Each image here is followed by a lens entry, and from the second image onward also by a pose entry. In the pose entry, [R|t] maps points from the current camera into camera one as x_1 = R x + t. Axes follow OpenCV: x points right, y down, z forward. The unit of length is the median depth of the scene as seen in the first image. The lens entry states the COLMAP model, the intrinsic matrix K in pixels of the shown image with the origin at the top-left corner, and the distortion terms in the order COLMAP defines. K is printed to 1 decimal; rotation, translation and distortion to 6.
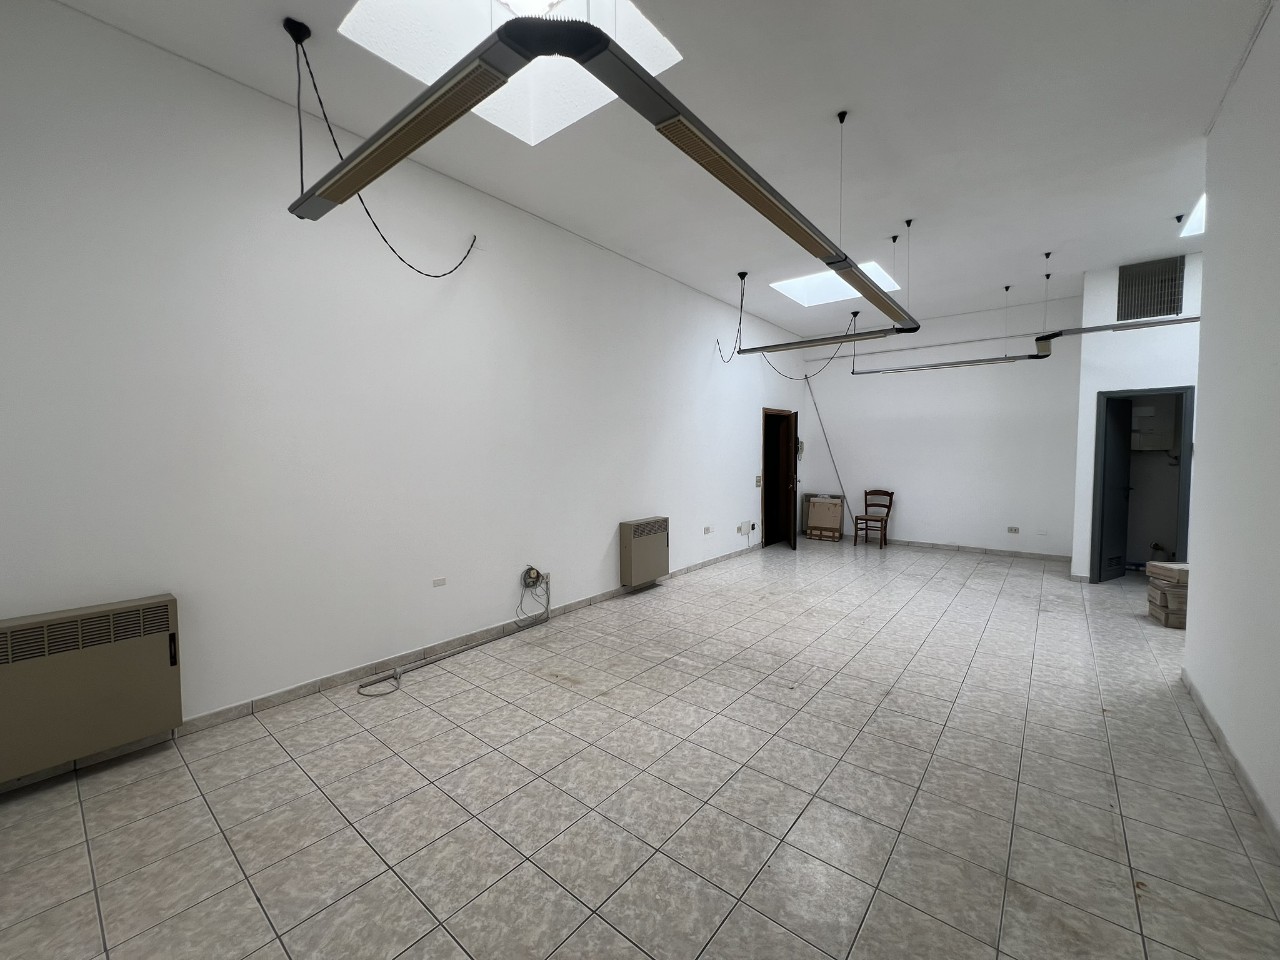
lens RADIAL K [[510.8, 0, 635.7], [0, 510.8, 476.8], [0, 0, 1]] dist [-0.001893, 0.000796]
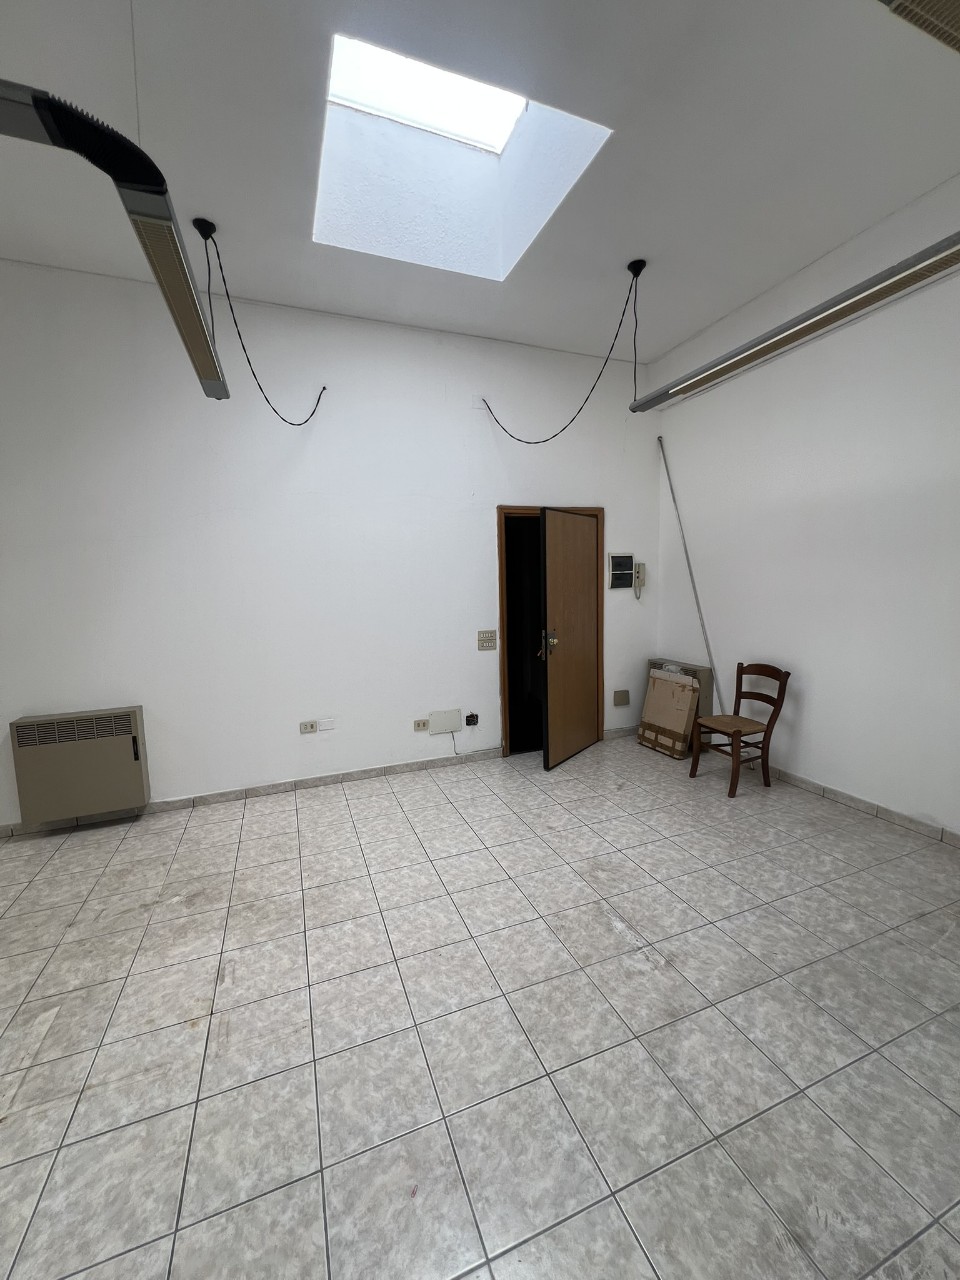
lens RADIAL K [[510.8, 0, 482.4], [0, 510.8, 636.1], [0, 0, 1]] dist [-0.001893, 0.000796]
pose [[0.874411, 0.030321, -0.484238, 0.925717], [0.000363, 0.998004, 0.063147, -0.055803], [0.485186, -0.055392, 0.872655, 0.928151]]
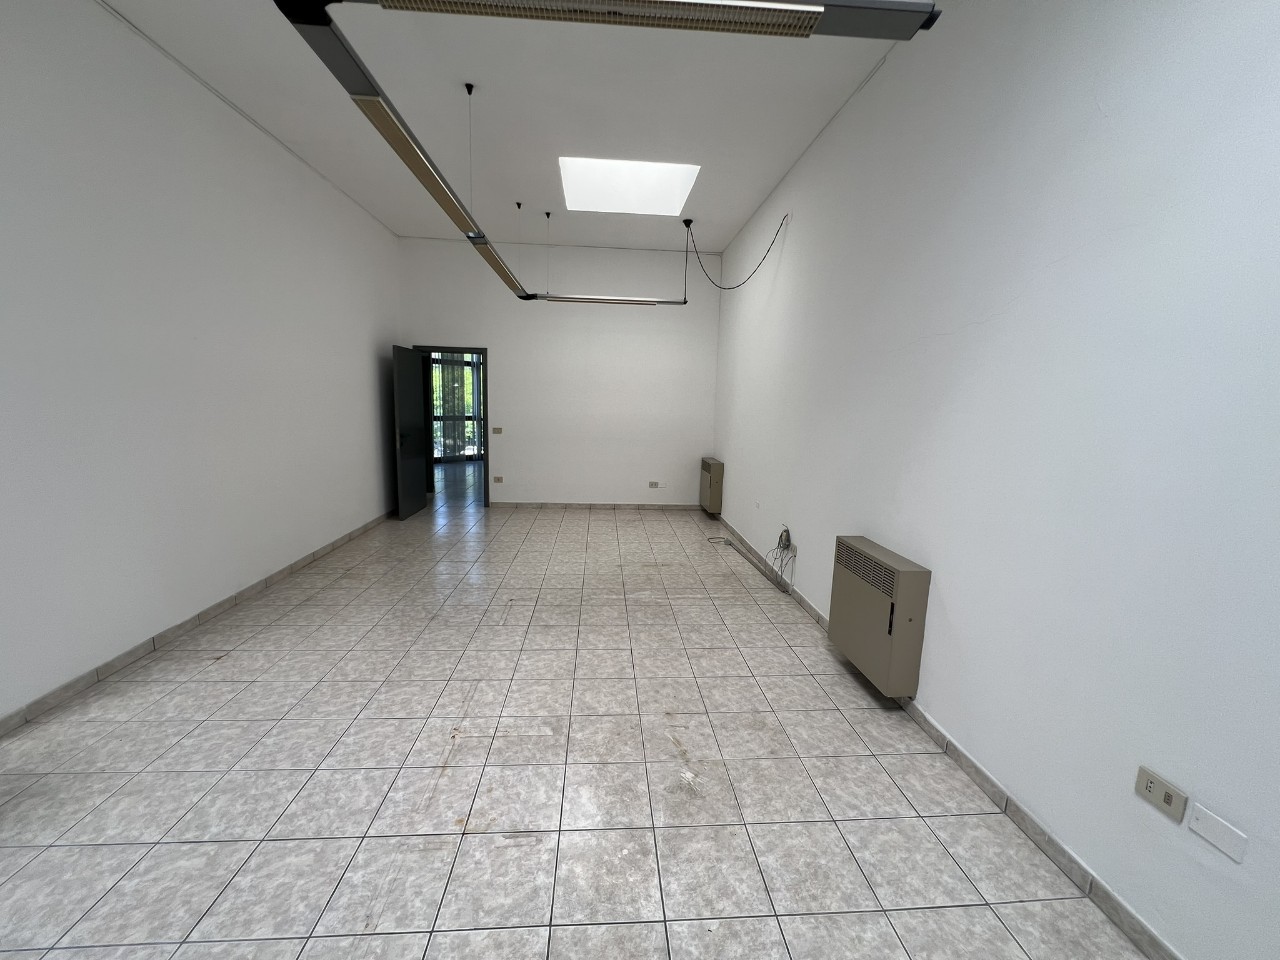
lens RADIAL K [[510.8, 0, 635.7], [0, 510.8, 476.8], [0, 0, 1]] dist [-0.001893, 0.000796]
pose [[-0.725134, 0.082237, -0.683680, 0.681526], [-0.059476, 0.981653, 0.181162, -0.081852], [0.686035, 0.172029, -0.706939, 1.528974]]
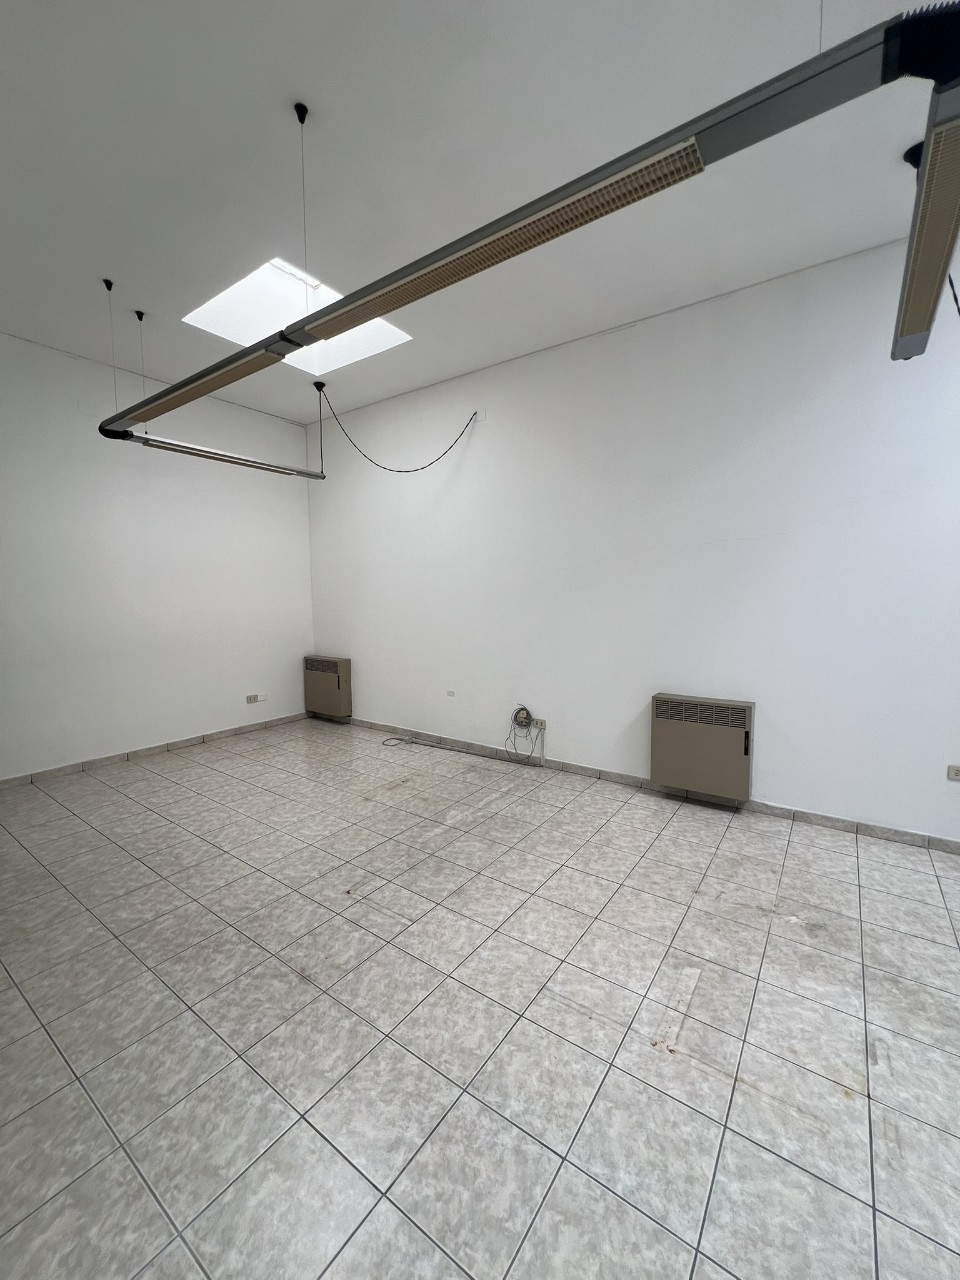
lens RADIAL K [[510.8, 0, 483.2], [0, 510.8, 636.7], [0, 0, 1]] dist [-0.001893, 0.000796]
pose [[0.074881, 0.085785, -0.993496, 0.831455], [-0.041529, 0.995697, 0.082845, -0.048971], [0.996327, 0.035056, 0.078121, 0.866499]]
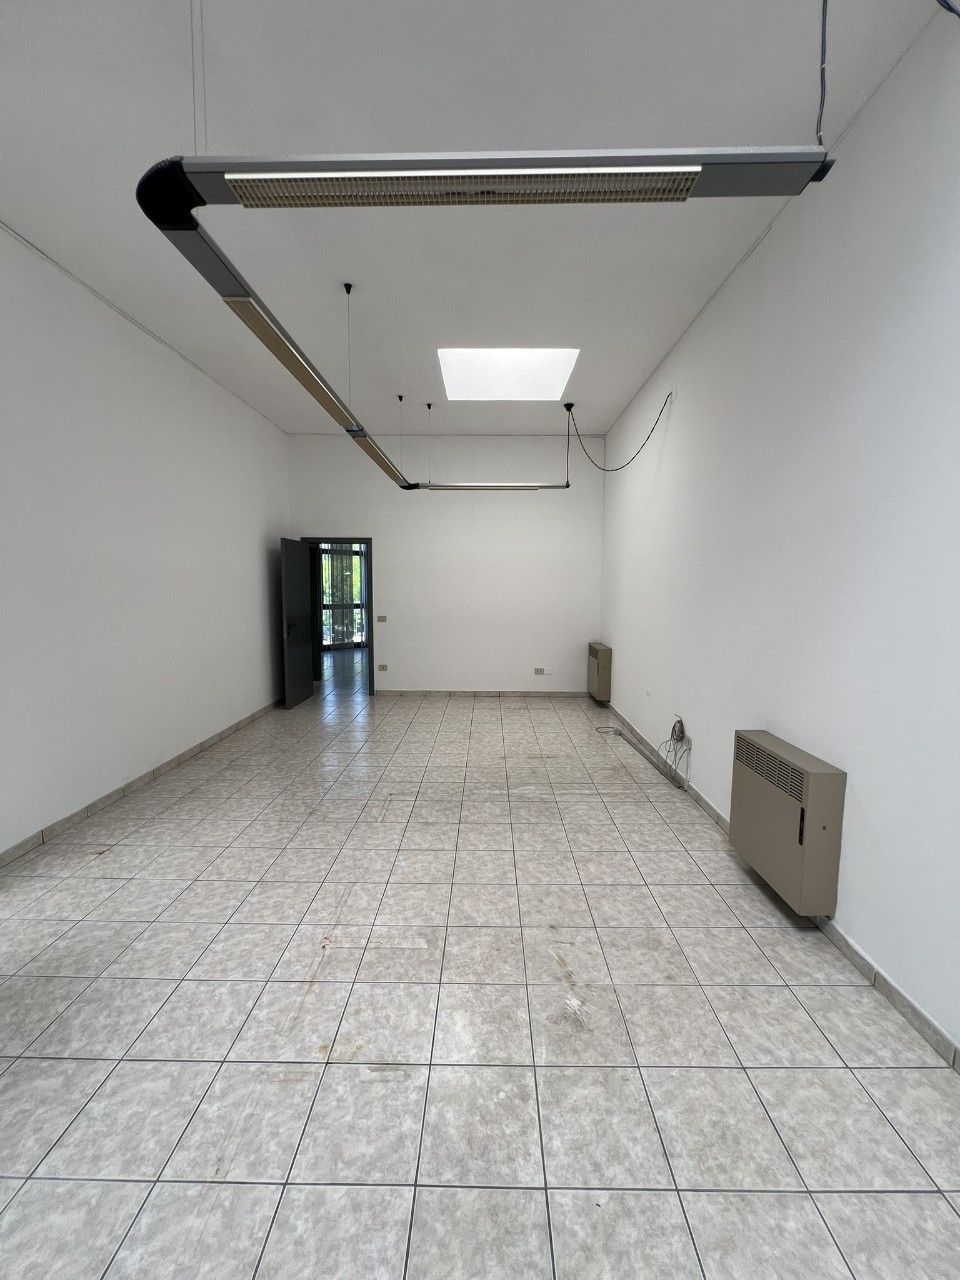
lens RADIAL K [[510.8, 0, 482.8], [0, 510.8, 636.1], [0, 0, 1]] dist [-0.001893, 0.000796]
pose [[-0.777254, 0.060397, -0.626282, 0.652095], [-0.034319, 0.989831, 0.138048, -0.087359], [0.628251, 0.128791, -0.767277, 1.514936]]
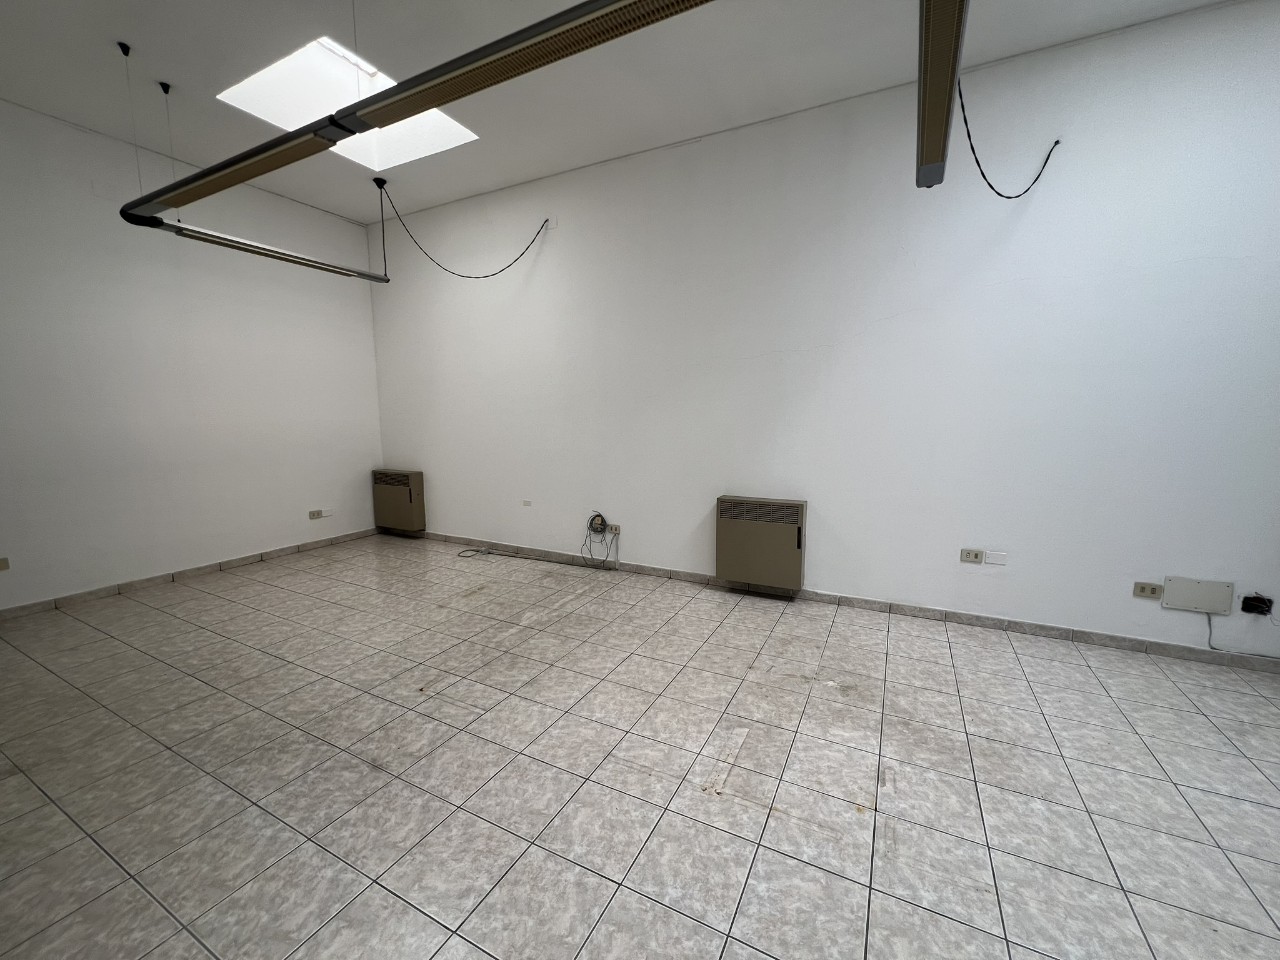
lens RADIAL K [[510.8, 0, 636.3], [0, 510.8, 477.4], [0, 0, 1]] dist [-0.001893, 0.000796]
pose [[0.209538, 0.123912, -0.969917, 0.863402], [-0.043923, 0.992129, 0.117260, -0.027472], [0.976814, 0.018031, 0.213331, 0.882569]]
